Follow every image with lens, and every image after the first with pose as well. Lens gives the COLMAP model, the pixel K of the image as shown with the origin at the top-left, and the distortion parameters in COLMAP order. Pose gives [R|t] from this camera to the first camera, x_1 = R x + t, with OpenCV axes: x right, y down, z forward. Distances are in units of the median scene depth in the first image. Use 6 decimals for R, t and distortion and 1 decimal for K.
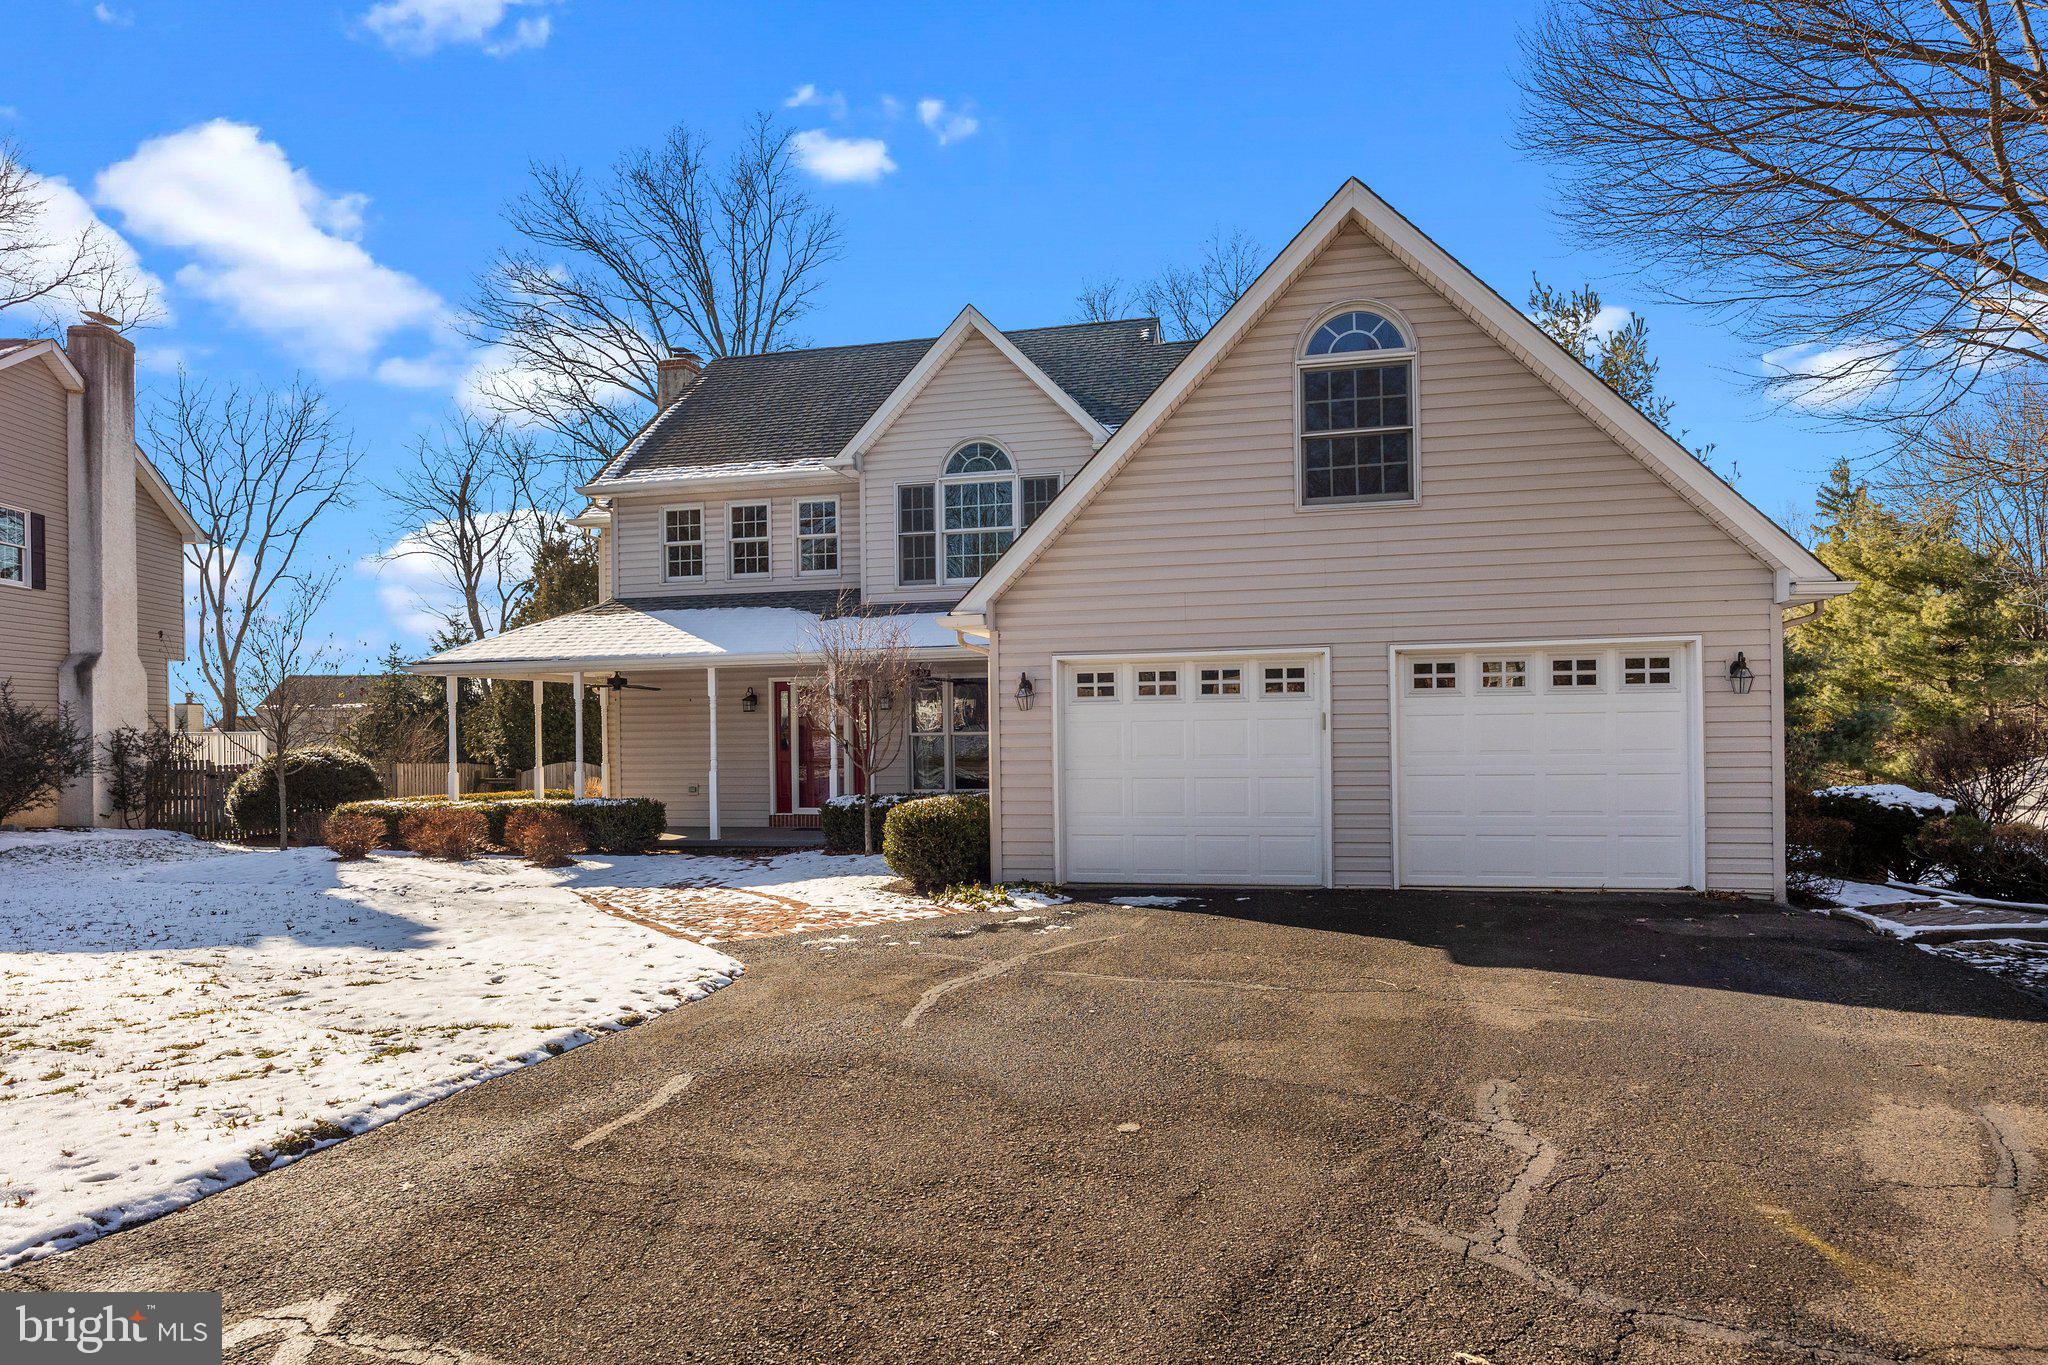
lens RADIAL K [[1225.8, 0, 1024.0], [0, 1225.8, 682.5], [0, 0, 1]] dist [-0.017582, -0.000140]
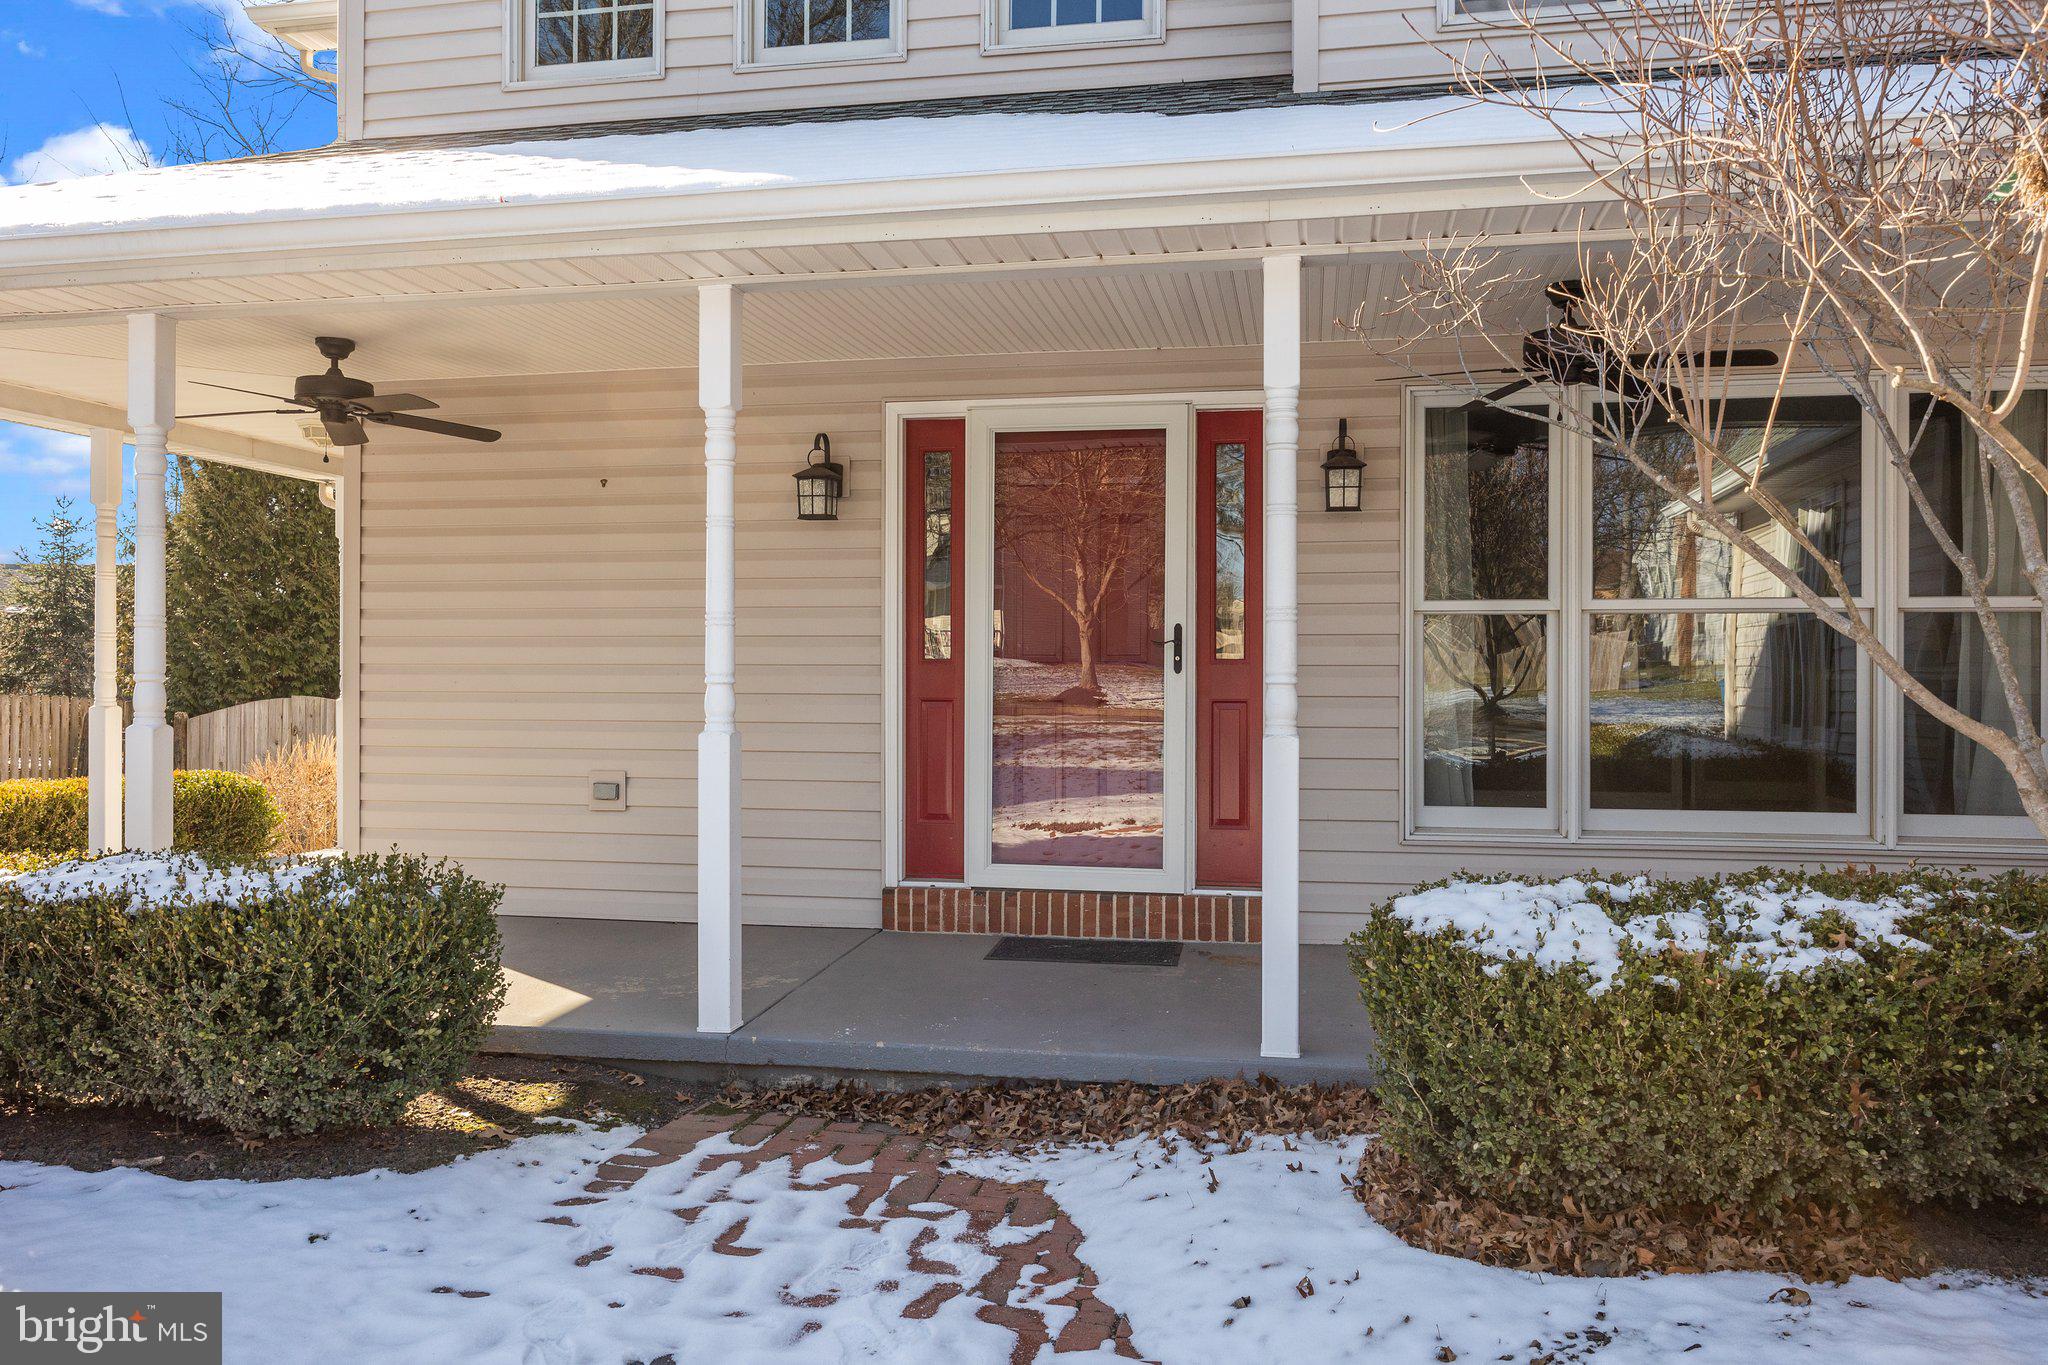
lens RADIAL K [[1464.8, 0, 1029.8], [0, 1464.8, 630.7], [0, 0, 1]] dist [-0.001176, -0.000568]
pose [[0.998885, 0.020929, 0.042312, -0.208119], [-0.021245, 0.999750, 0.007030, 0.050479], [-0.042154, -0.007921, 0.999080, 0.727872]]
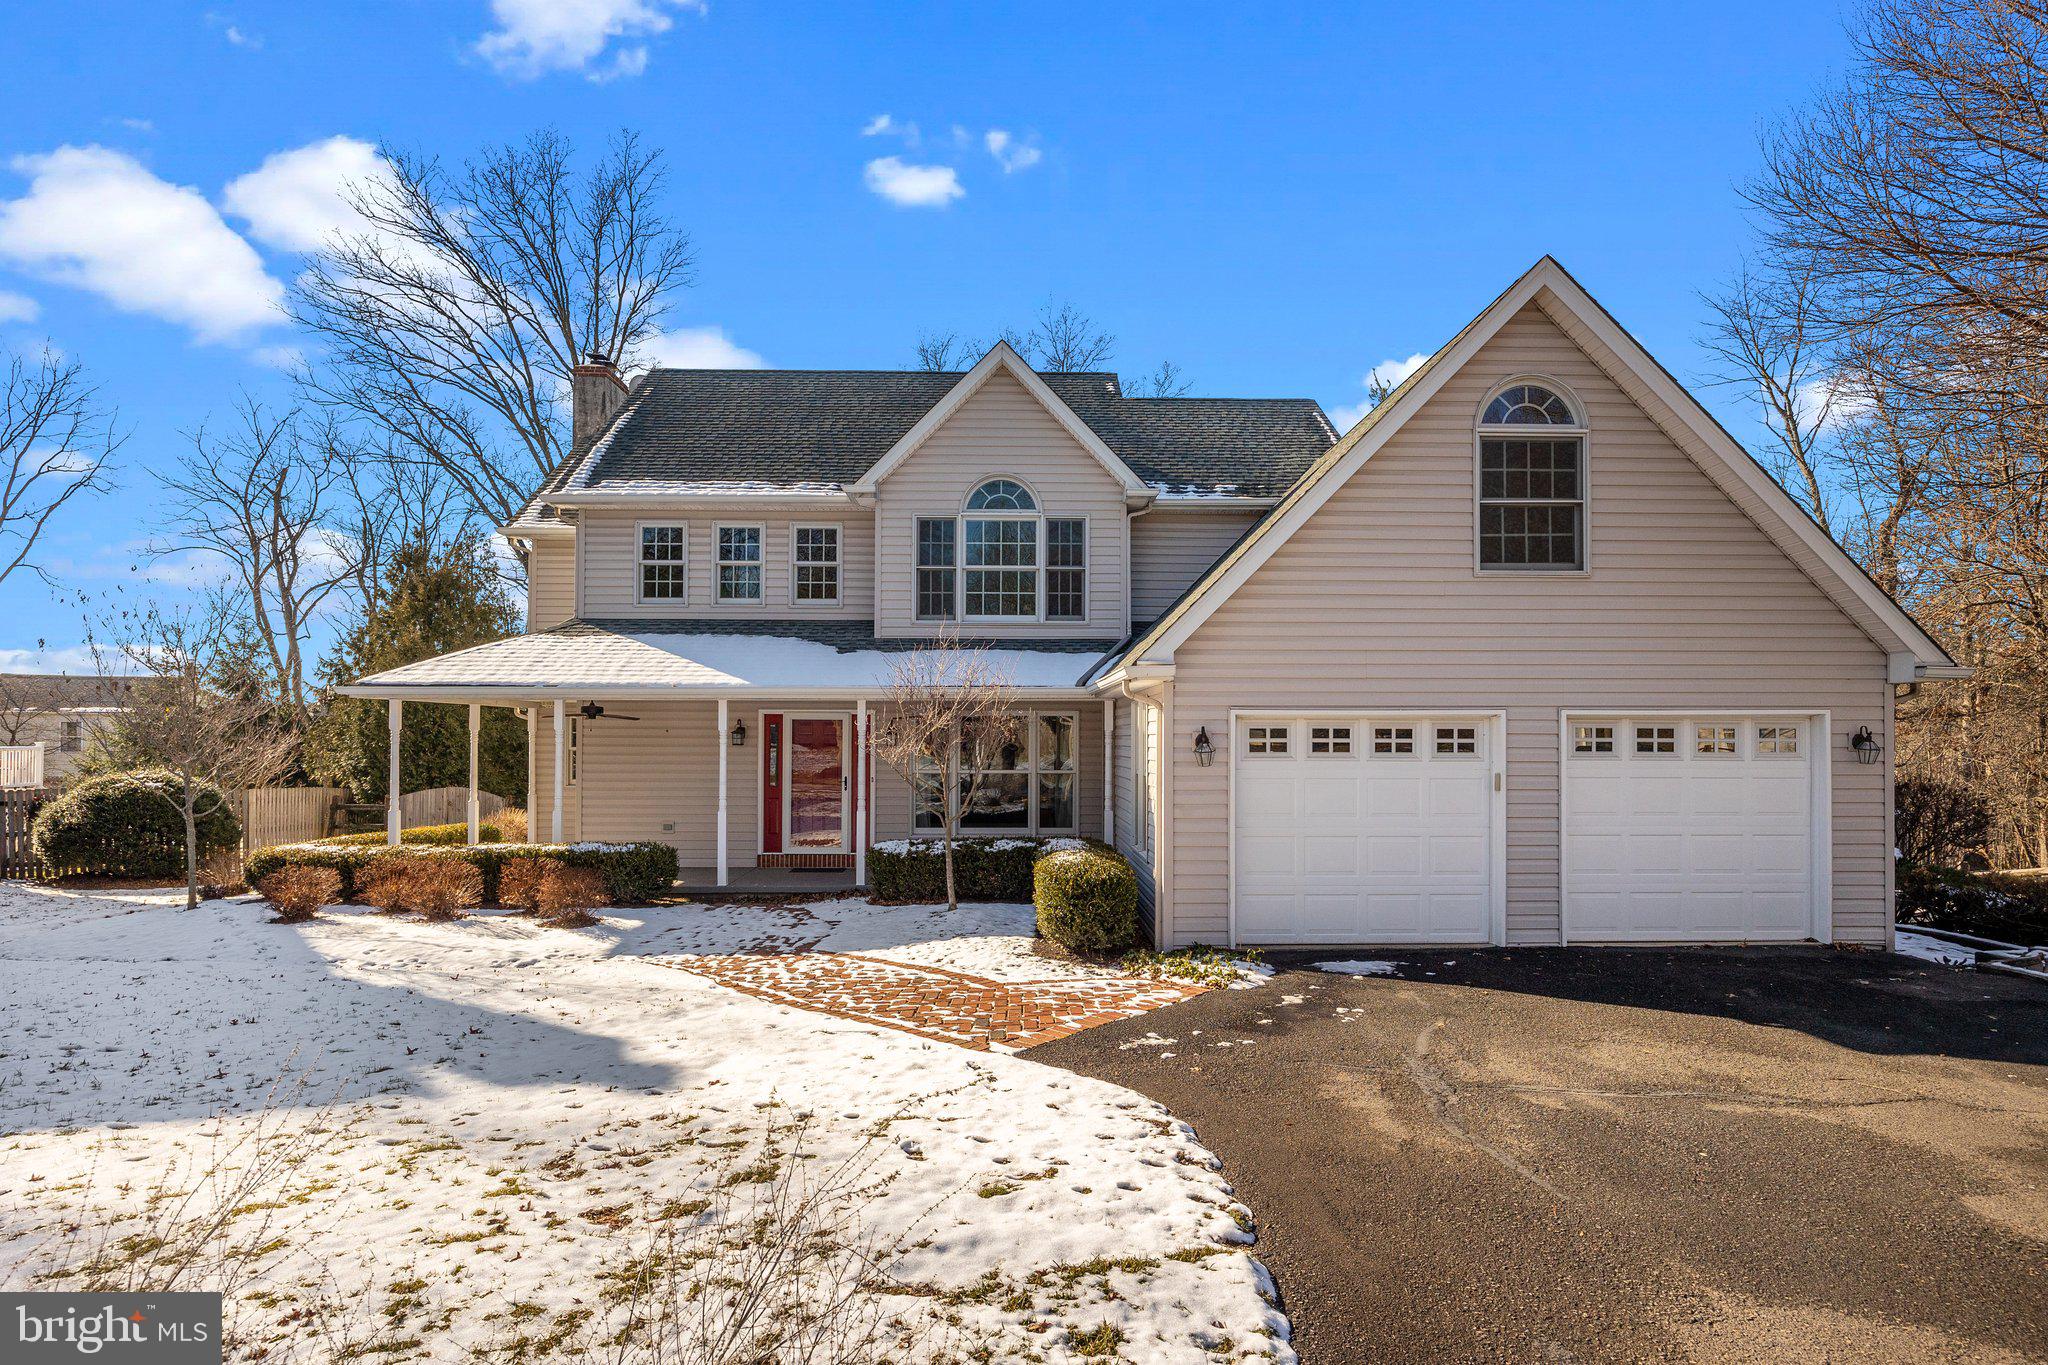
lens RADIAL K [[1091.0, 0, 1032.5], [0, 1091.0, 687.5], [0, 0, 1]] dist [-0.011417, -0.000762]
pose [[0.968243, 0.029261, 0.248293, -0.235646], [-0.026432, 0.999542, -0.014724, -0.015600], [-0.248610, 0.007694, 0.968573, 0.142350]]
